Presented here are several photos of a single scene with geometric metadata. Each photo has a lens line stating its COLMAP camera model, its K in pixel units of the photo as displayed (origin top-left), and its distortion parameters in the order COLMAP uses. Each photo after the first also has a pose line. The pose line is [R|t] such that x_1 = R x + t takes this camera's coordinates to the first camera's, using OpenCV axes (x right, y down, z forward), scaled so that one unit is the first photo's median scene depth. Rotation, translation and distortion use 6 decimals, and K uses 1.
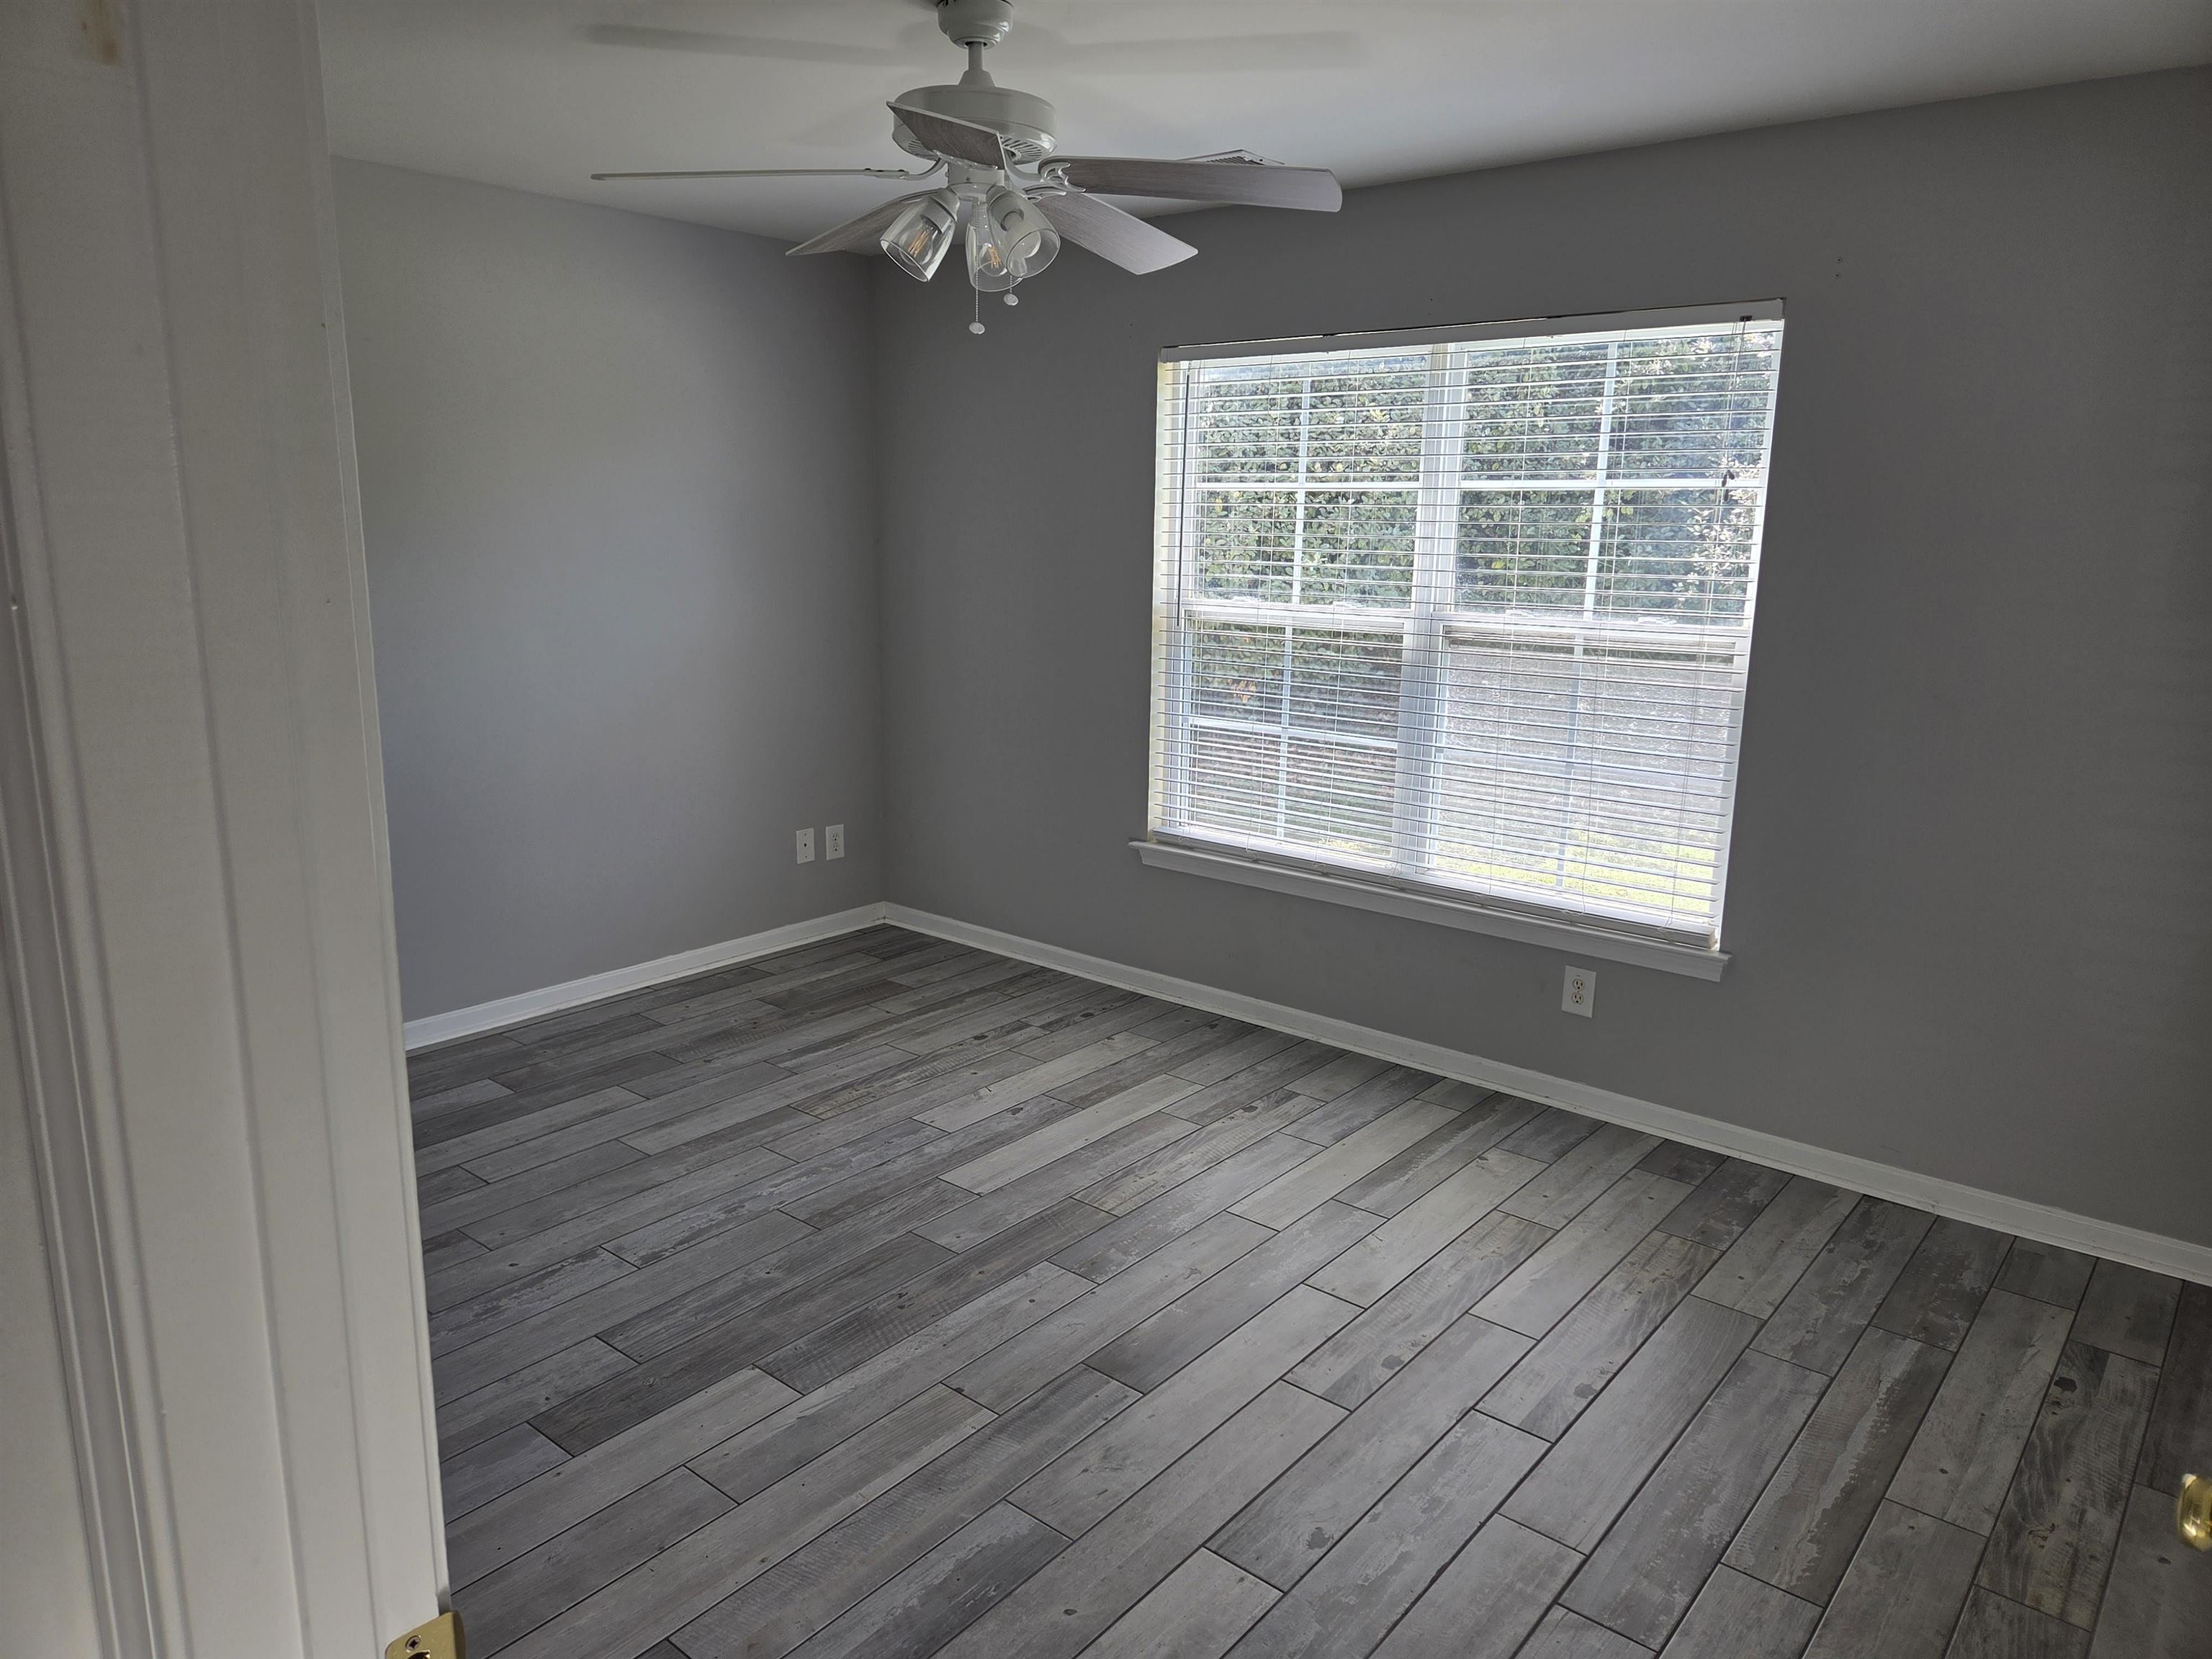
lens RADIAL K [[1464.9, 0, 1091.1], [0, 1464.9, 823.1], [0, 0, 1]] dist [0.027348, -0.017016]
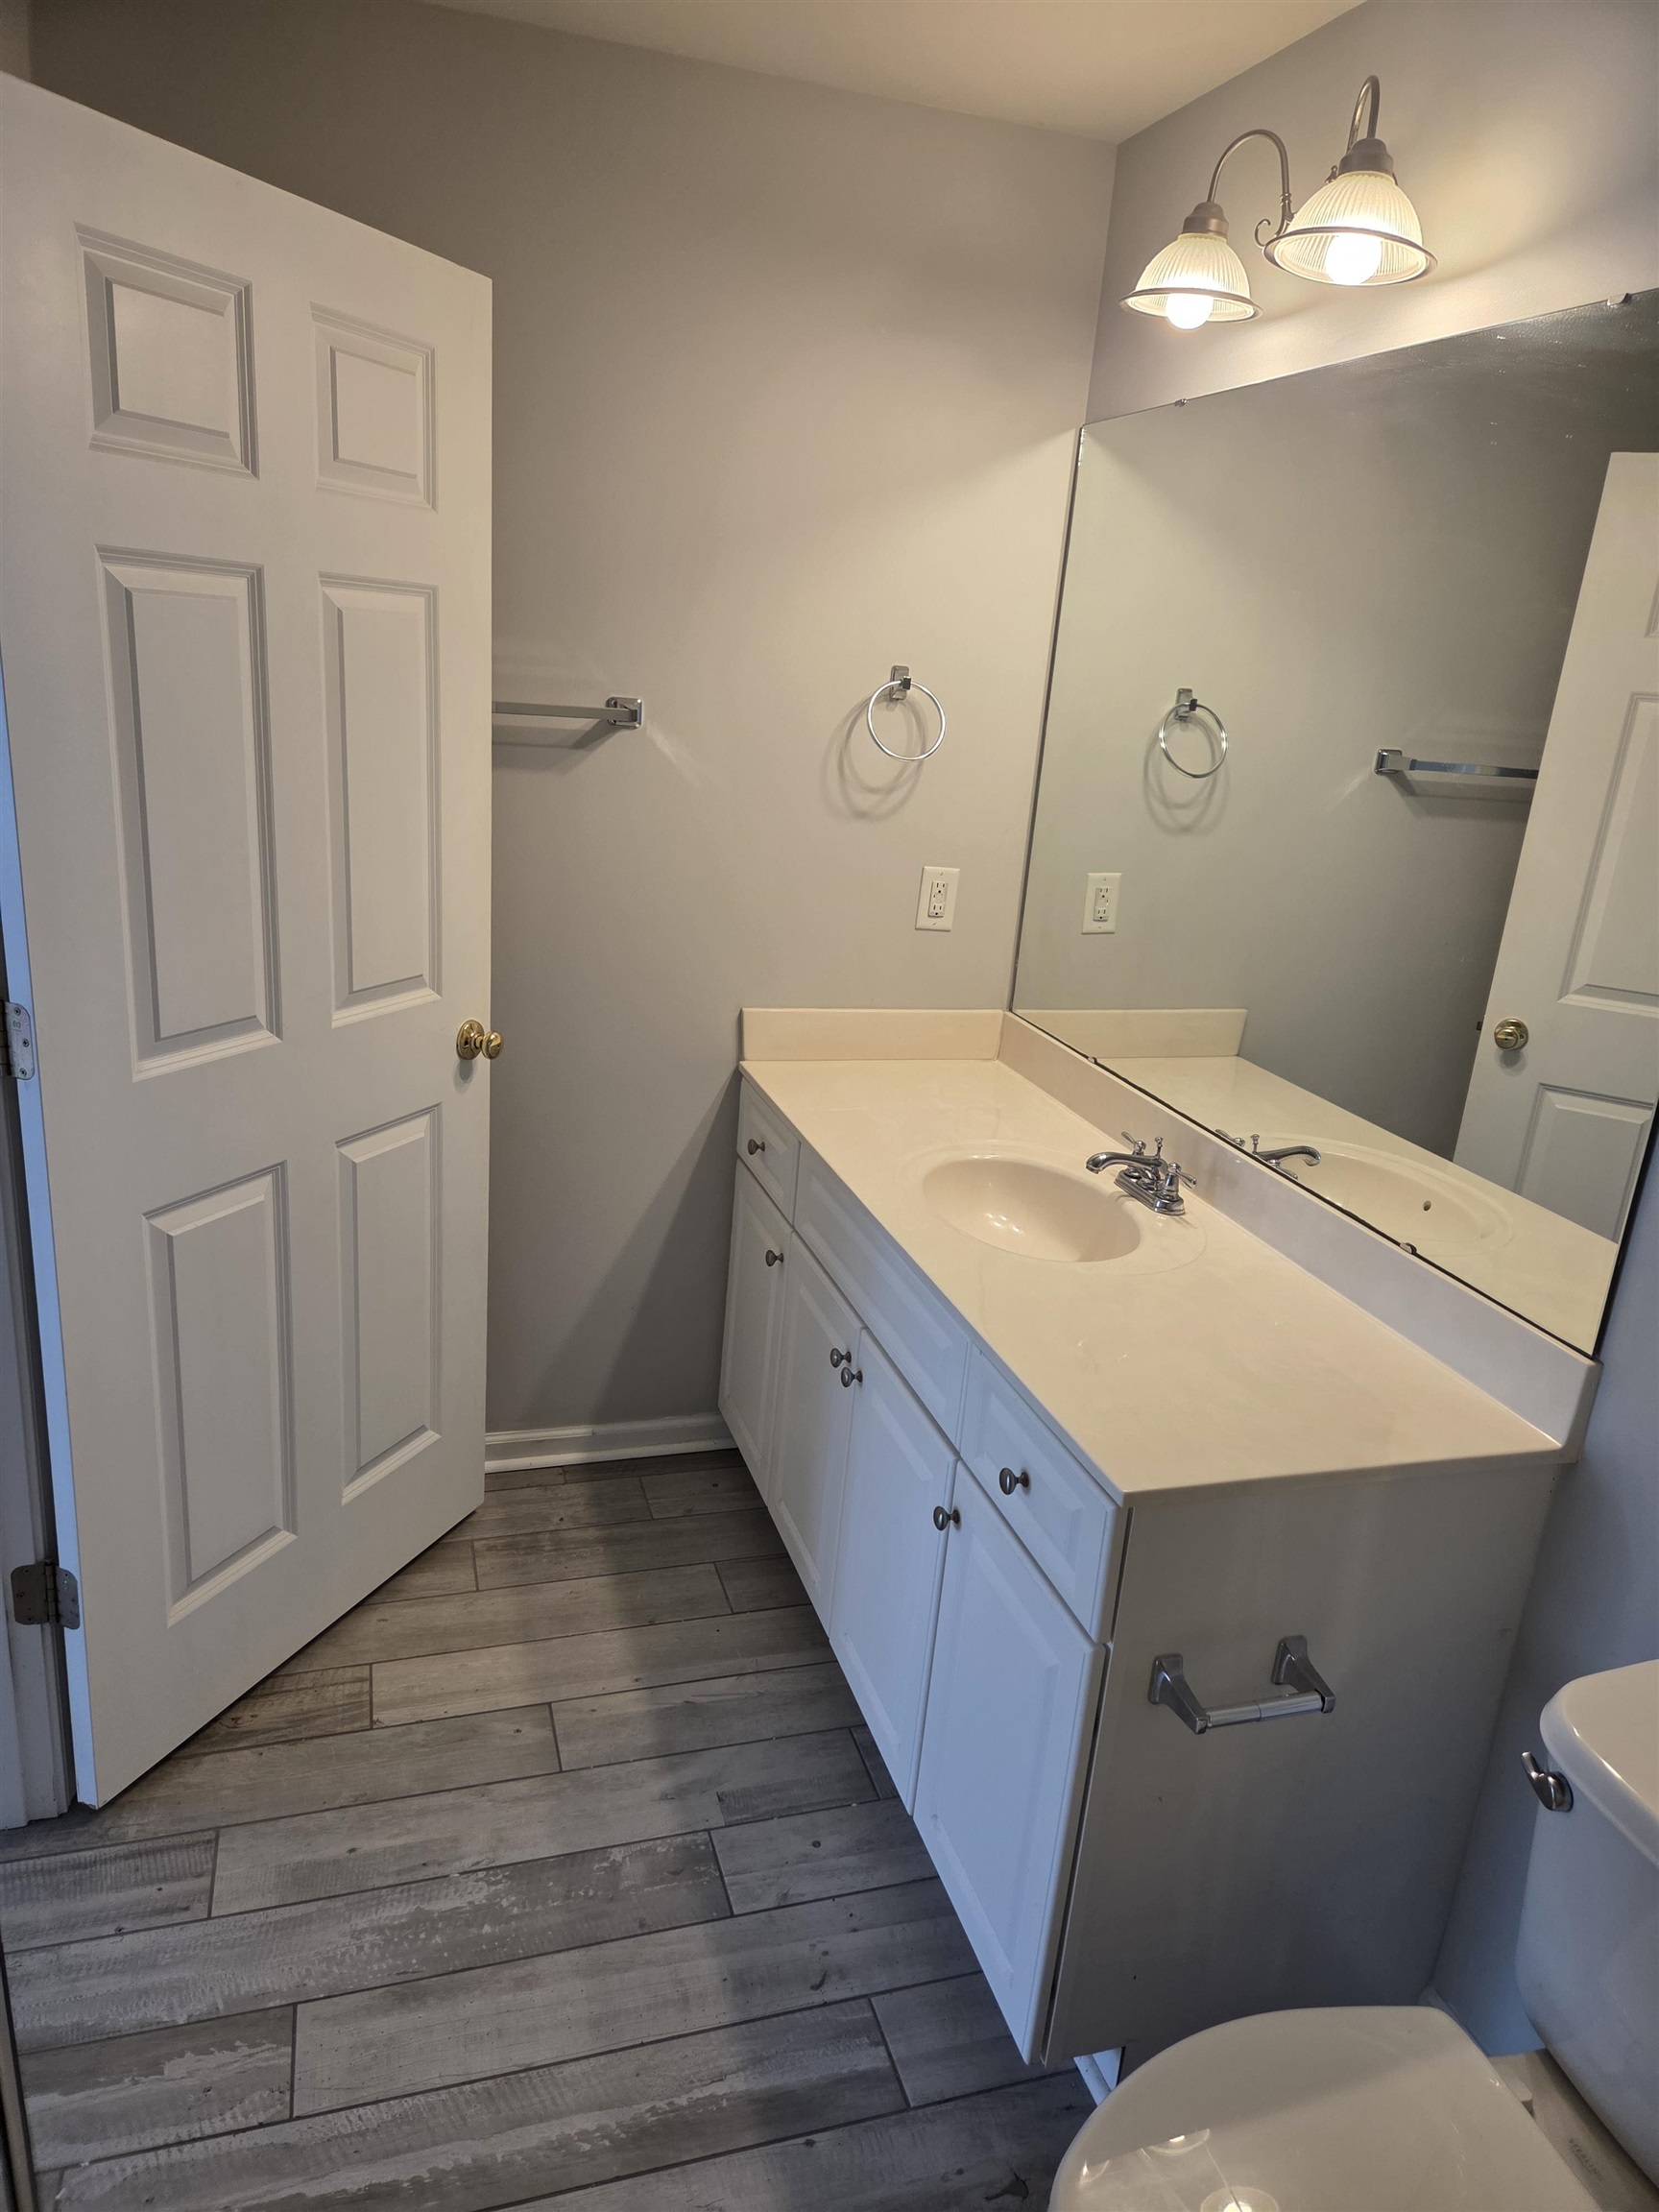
lens RADIAL K [[1464.9, 0, 839.3], [0, 1464.9, 1094.7], [0, 0, 1]] dist [0.027348, -0.017016]
pose [[-0.842066, -0.239438, 0.483315, -0.334969], [0.023408, 0.879000, 0.476248, -0.350990], [-0.538866, 0.412346, -0.734571, 1.508509]]
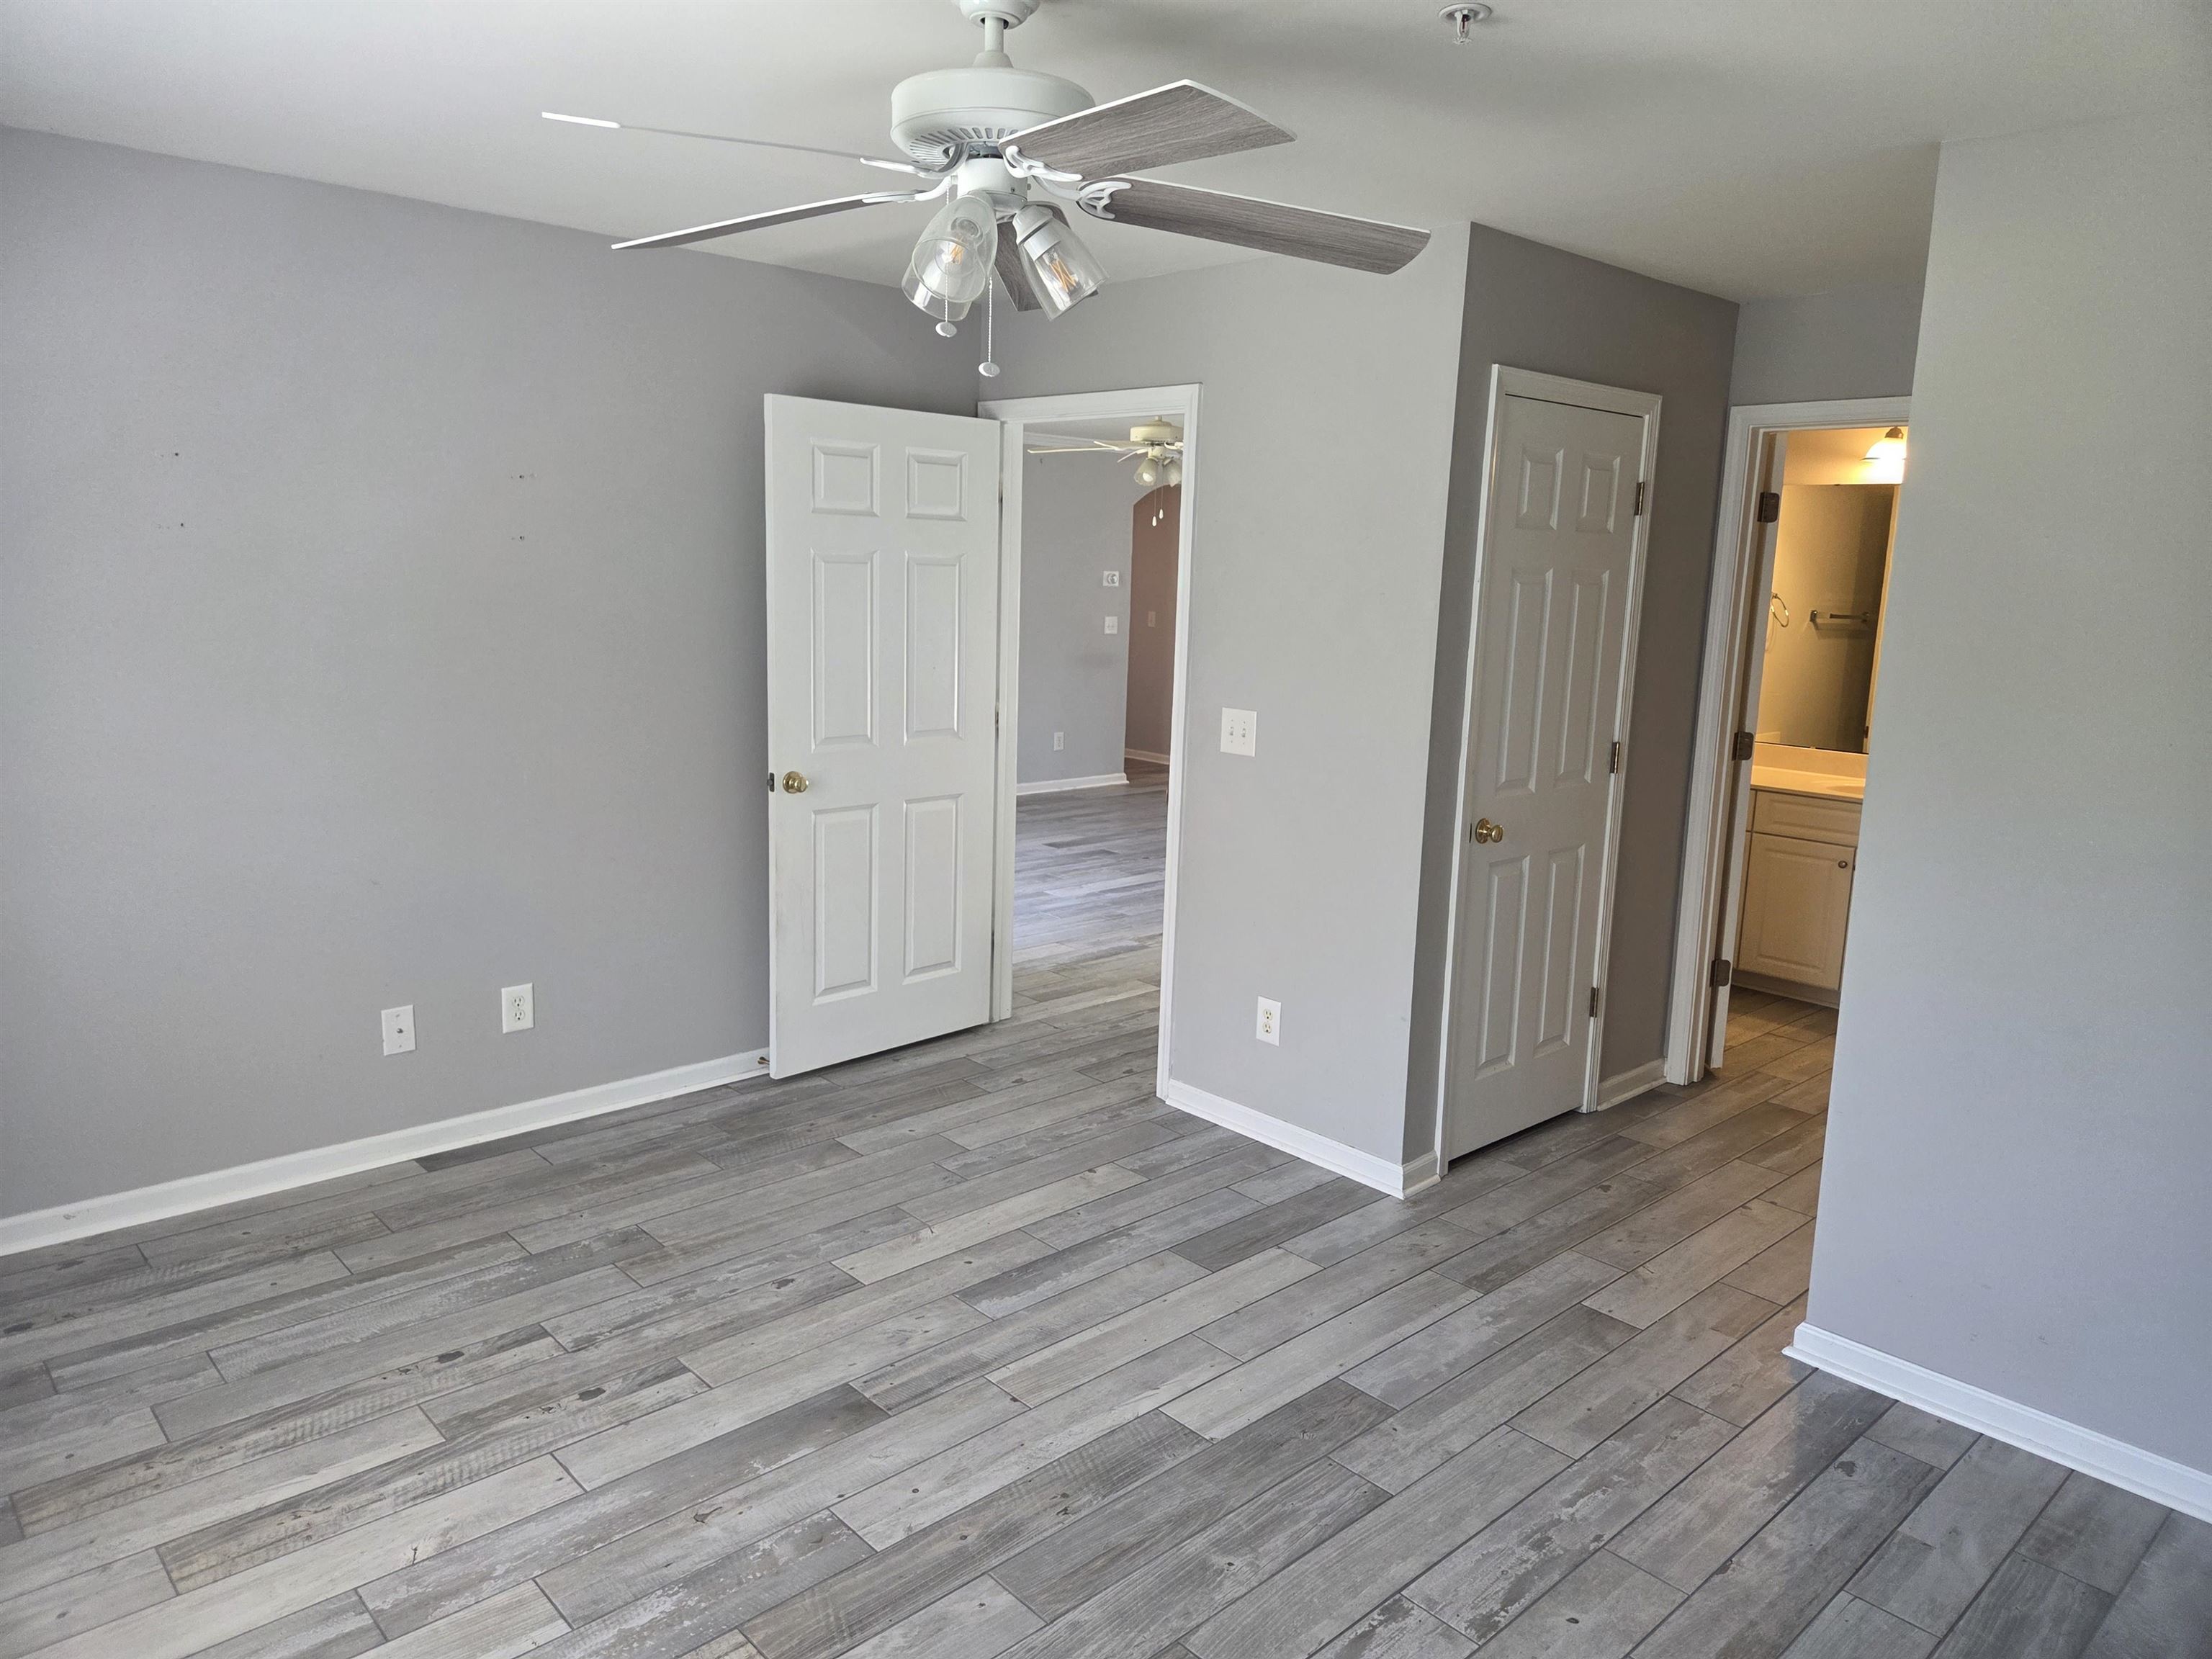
lens RADIAL K [[1464.9, 0, 1104.5], [0, 1464.9, 827.5], [0, 0, 1]] dist [0.027348, -0.017016]
pose [[-0.991674, -0.064569, 0.111414, -0.247287], [-0.016263, 0.921074, 0.389048, -0.417340], [-0.127741, 0.383996, -0.914456, 1.812284]]
